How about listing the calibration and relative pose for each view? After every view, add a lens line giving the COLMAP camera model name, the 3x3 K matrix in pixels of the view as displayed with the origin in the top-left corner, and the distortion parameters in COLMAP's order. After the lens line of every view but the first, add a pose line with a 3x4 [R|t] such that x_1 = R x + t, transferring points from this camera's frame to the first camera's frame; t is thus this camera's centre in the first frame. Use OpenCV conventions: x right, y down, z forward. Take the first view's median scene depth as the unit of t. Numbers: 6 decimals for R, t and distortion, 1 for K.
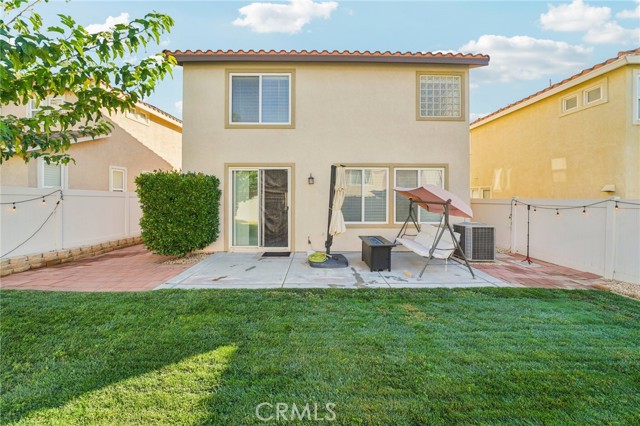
lens RADIAL K [[223.7, 0, 322.0], [0, 223.7, 196.2], [0, 0, 1]] dist [-0.008527, -0.000019]
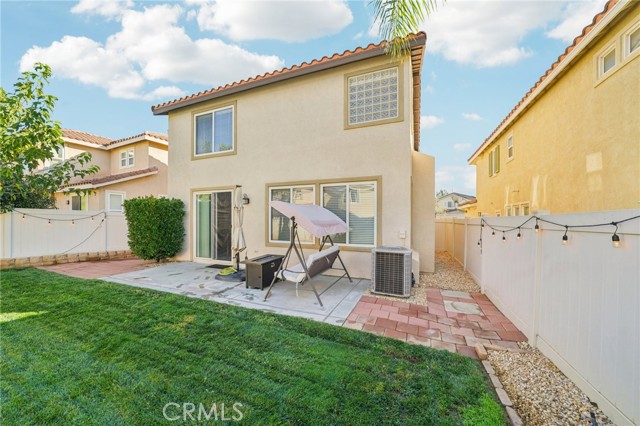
lens RADIAL K [[228.0, 0, 319.6], [0, 228.0, 218.0], [0, 0, 1]] dist [-0.005652, 0.000296]
pose [[0.919872, -0.001452, -0.392217, 0.695596], [-0.000374, 0.999989, -0.004578, 0.016311], [0.392219, 0.004358, 0.919861, 0.129658]]
